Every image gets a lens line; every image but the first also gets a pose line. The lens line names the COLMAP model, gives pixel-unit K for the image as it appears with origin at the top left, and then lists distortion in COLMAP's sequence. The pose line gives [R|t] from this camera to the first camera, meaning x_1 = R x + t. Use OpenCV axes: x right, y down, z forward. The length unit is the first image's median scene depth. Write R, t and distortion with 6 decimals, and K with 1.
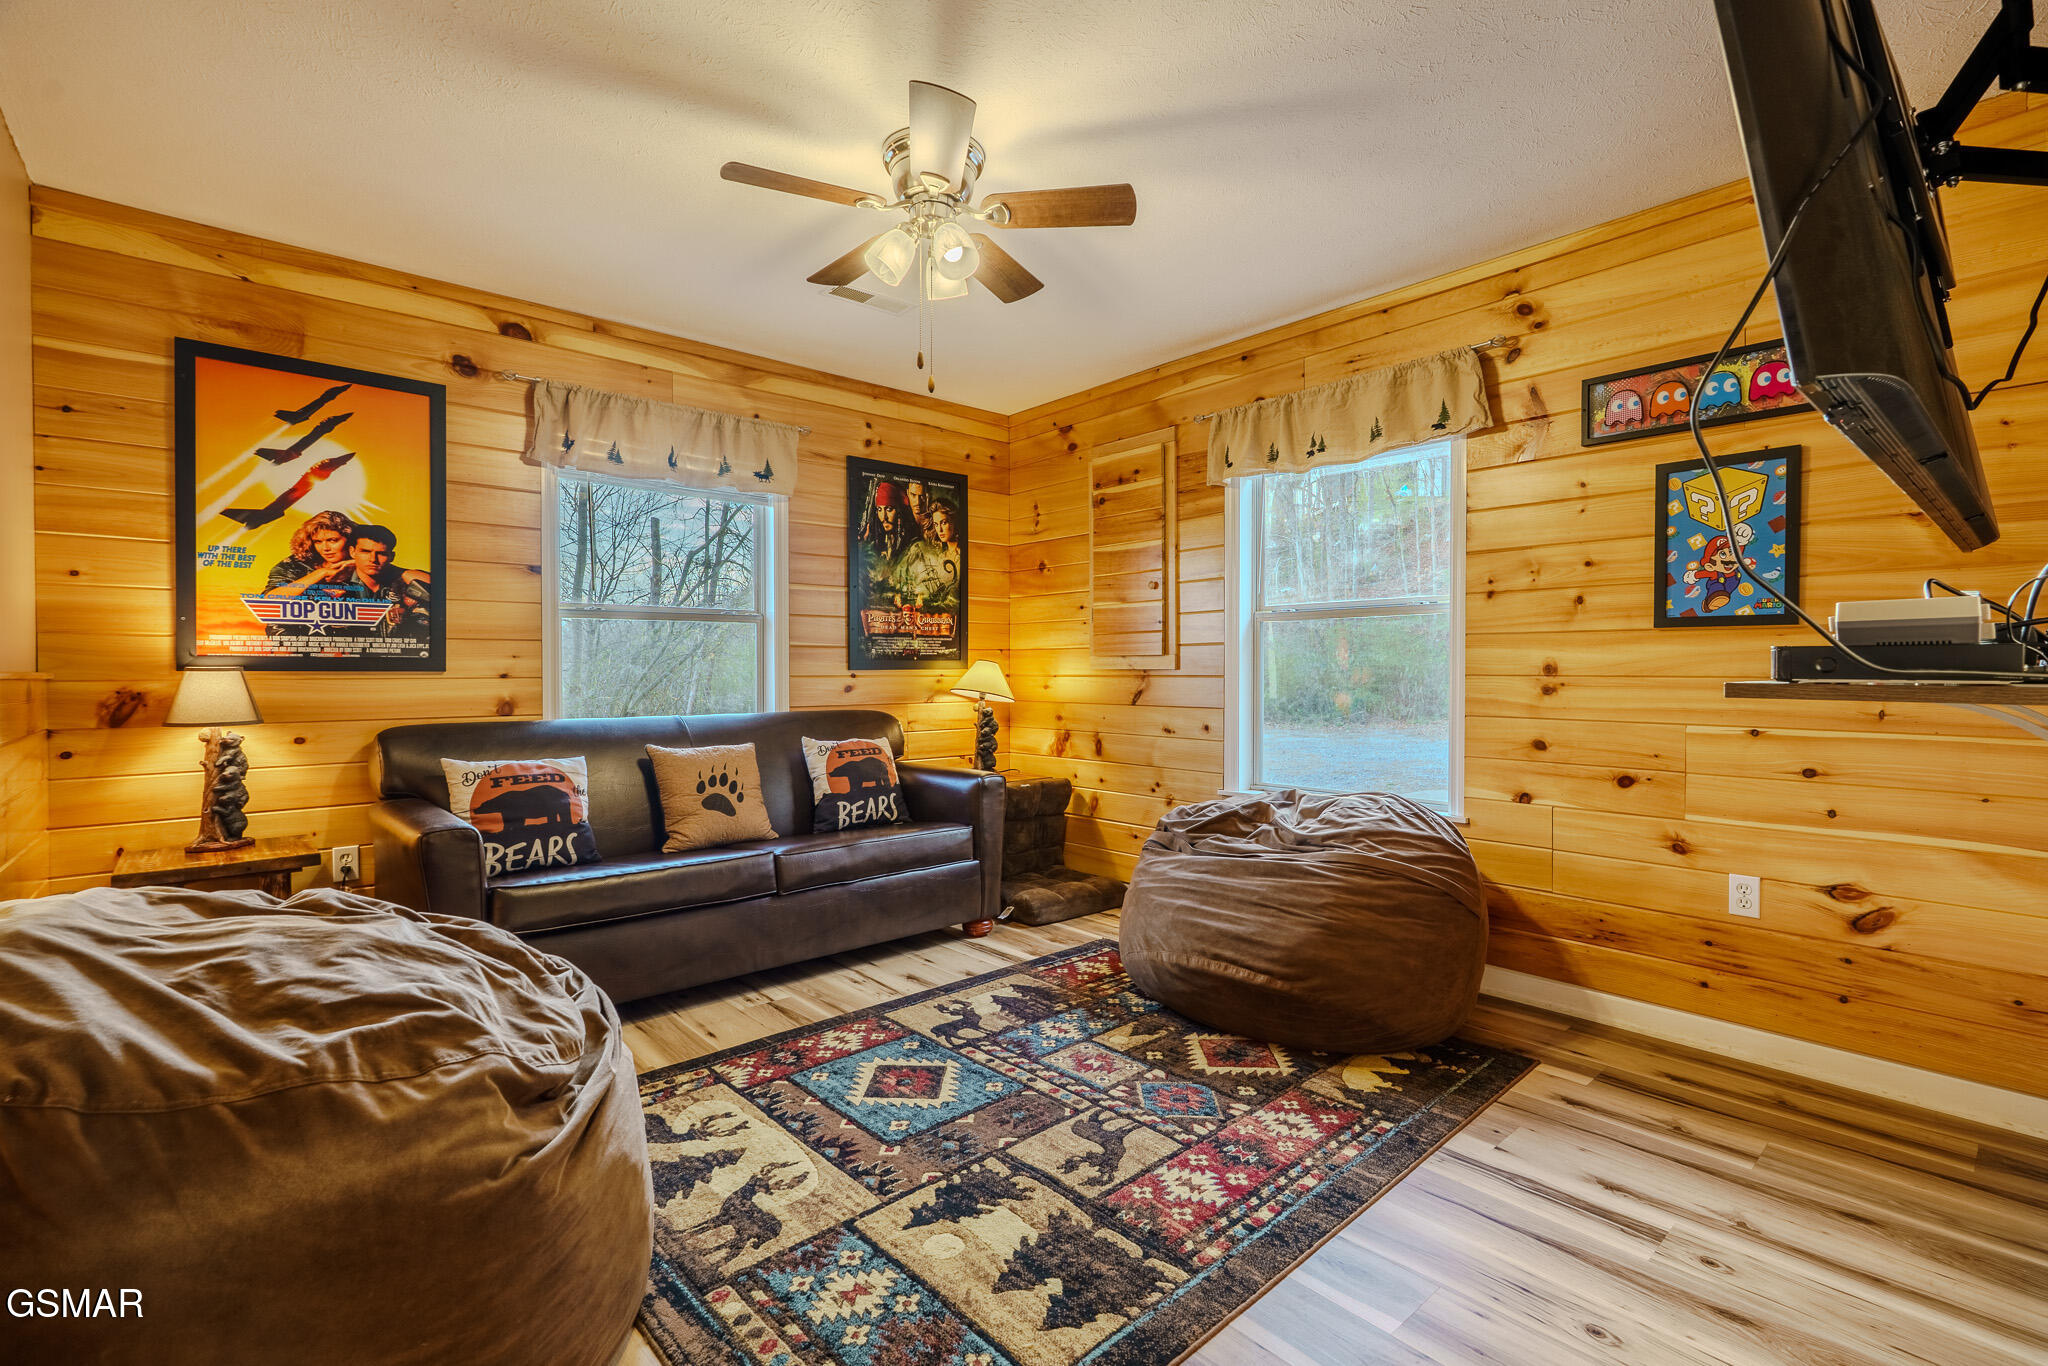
lens RADIAL K [[917.2, 0, 1020.3], [0, 917.2, 677.2], [0, 0, 1]] dist [-0.003963, 0.000290]
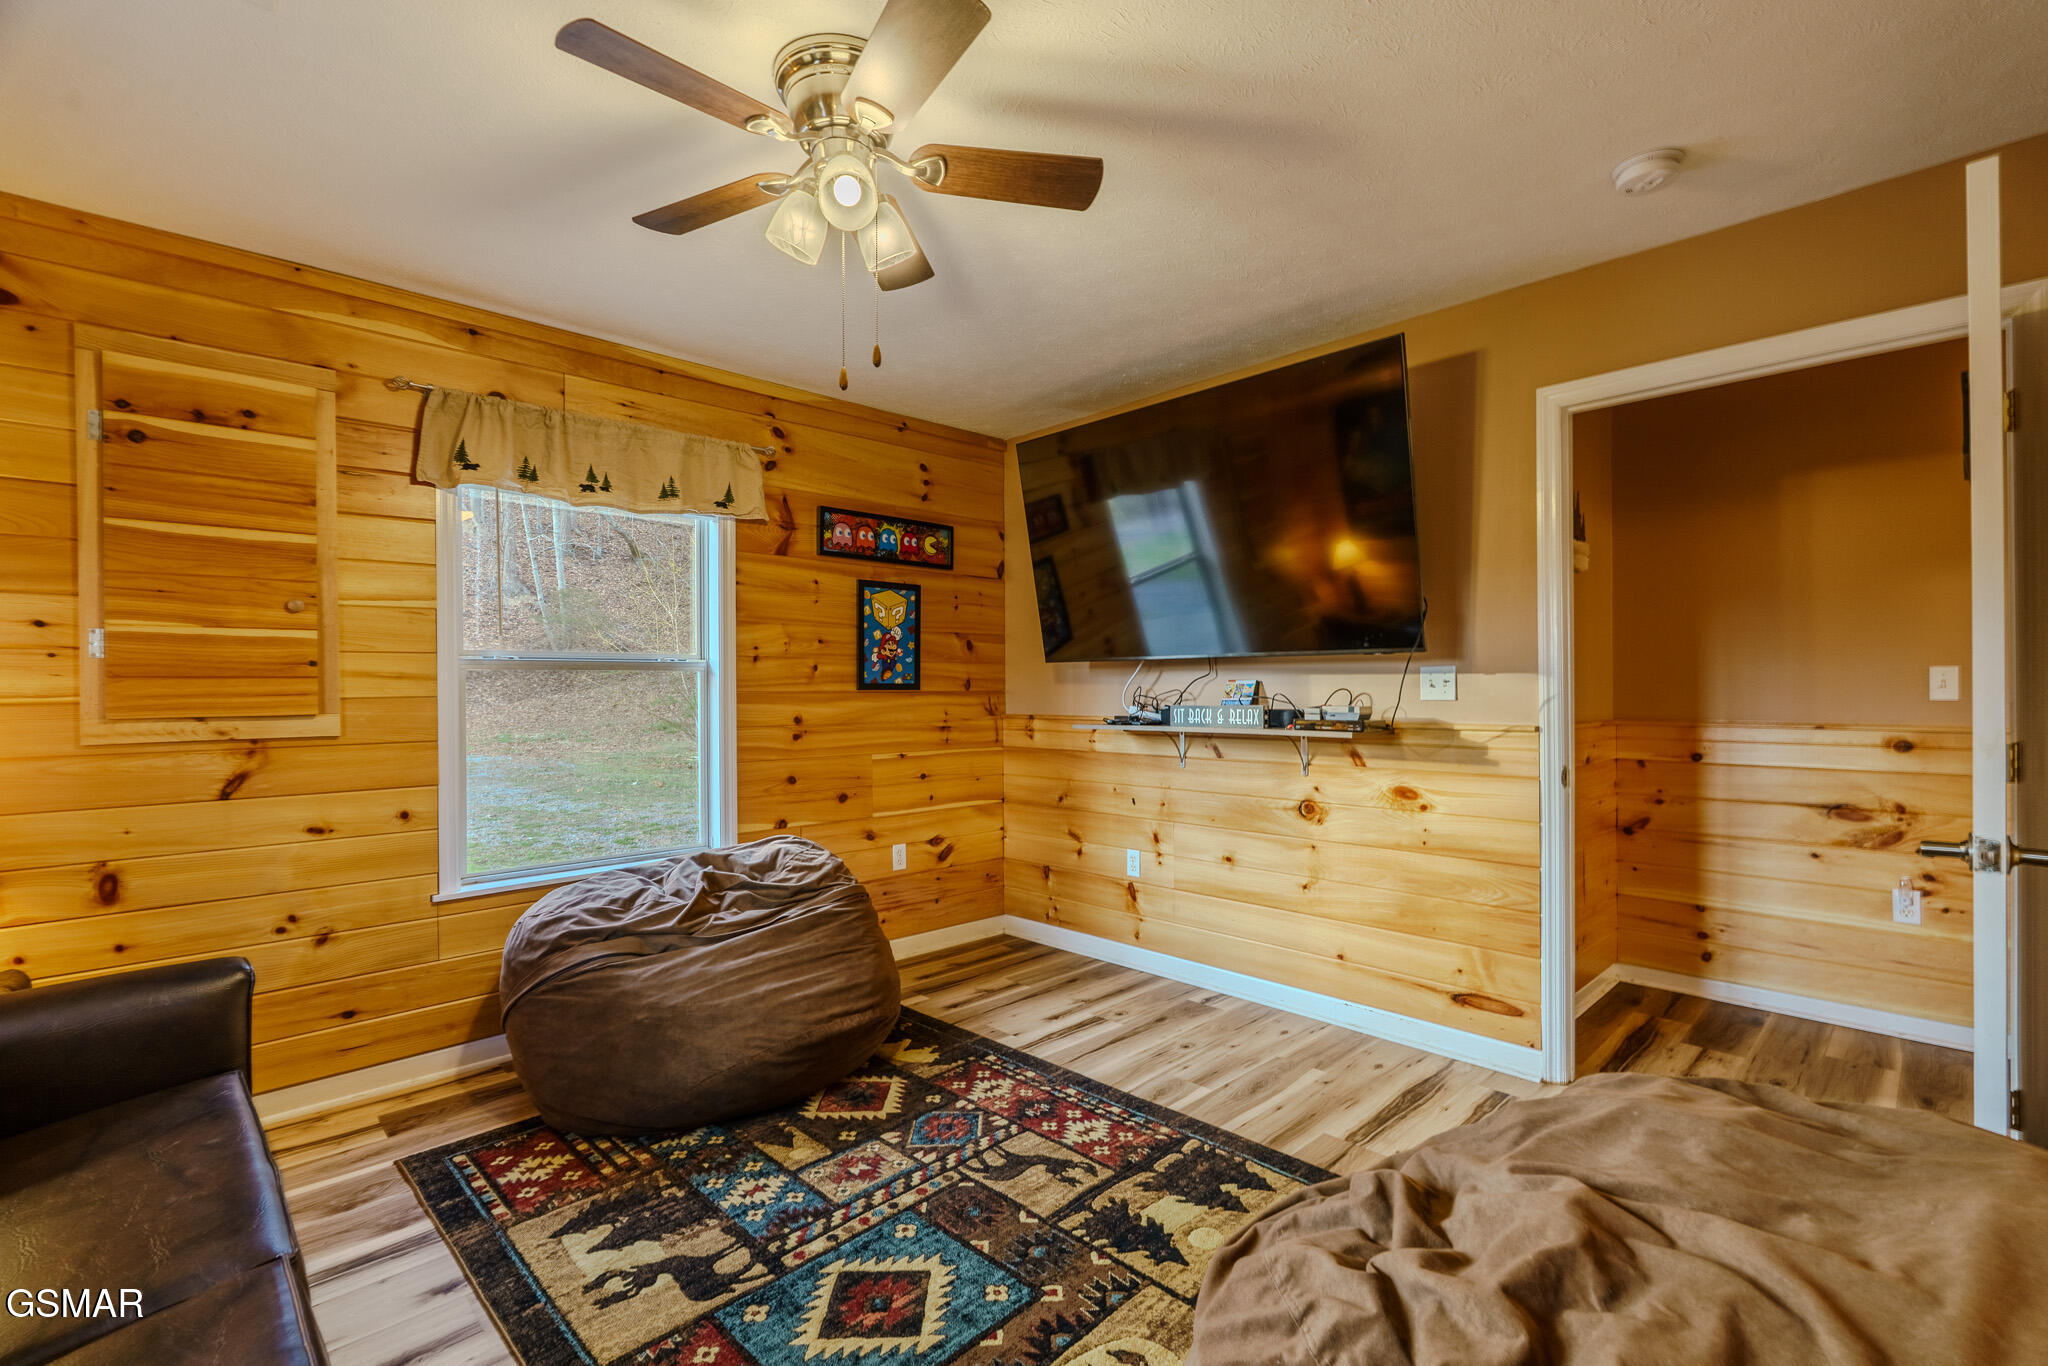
lens RADIAL K [[917.2, 0, 1021.1], [0, 917.2, 686.3], [0, 0, 1]] dist [-0.003963, 0.000290]
pose [[-0.052961, 0.001243, 0.998596, -0.826806], [0.015298, 0.999883, -0.000433, -0.058227], [-0.998479, 0.015253, -0.052974, 0.858856]]
